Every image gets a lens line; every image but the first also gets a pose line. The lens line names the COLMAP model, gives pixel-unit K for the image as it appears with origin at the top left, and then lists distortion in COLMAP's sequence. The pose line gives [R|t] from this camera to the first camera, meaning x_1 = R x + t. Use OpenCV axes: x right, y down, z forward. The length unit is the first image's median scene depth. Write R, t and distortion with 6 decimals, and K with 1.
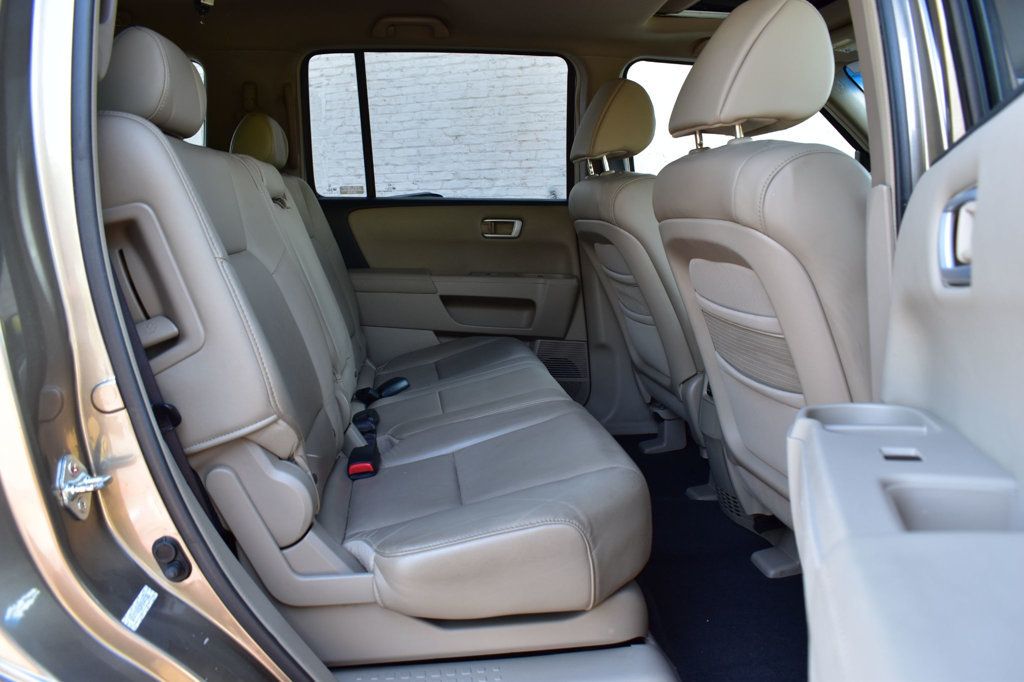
lens RADIAL K [[795.8, 0, 512.0], [0, 795.8, 341.0], [0, 0, 1]] dist [-0.092321, 0.011201]
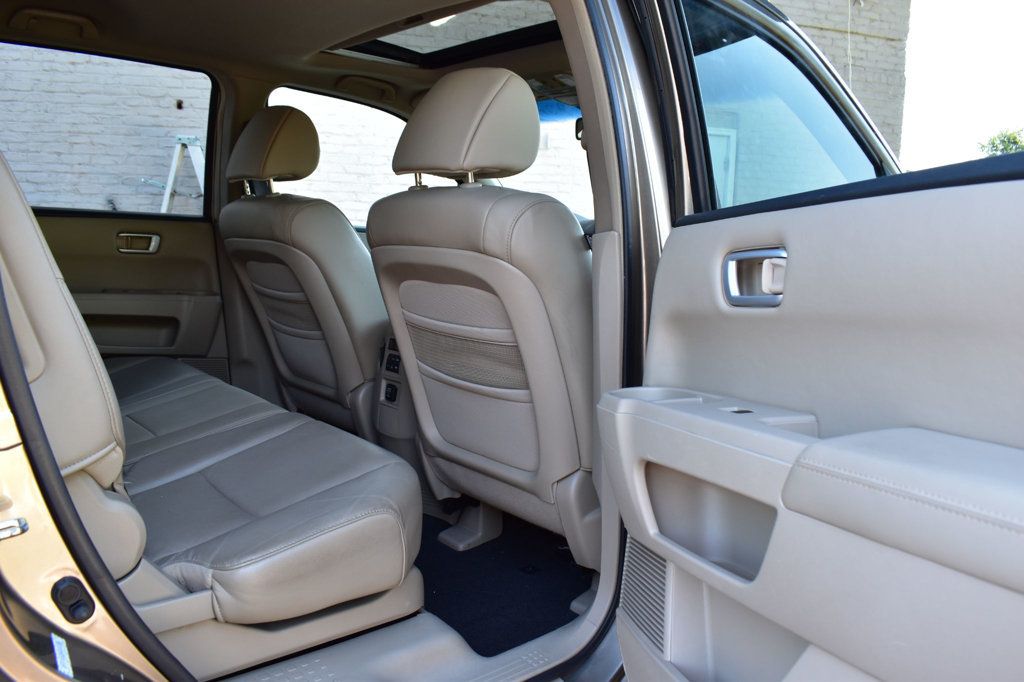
lens RADIAL K [[795.8, 0, 512.0], [0, 795.8, 341.0], [0, 0, 1]] dist [-0.092321, 0.011201]
pose [[0.828092, -0.030564, 0.559759, -0.283640], [0.039904, 0.999194, -0.004474, -0.003960], [-0.559170, 0.026041, 0.828644, -0.039732]]
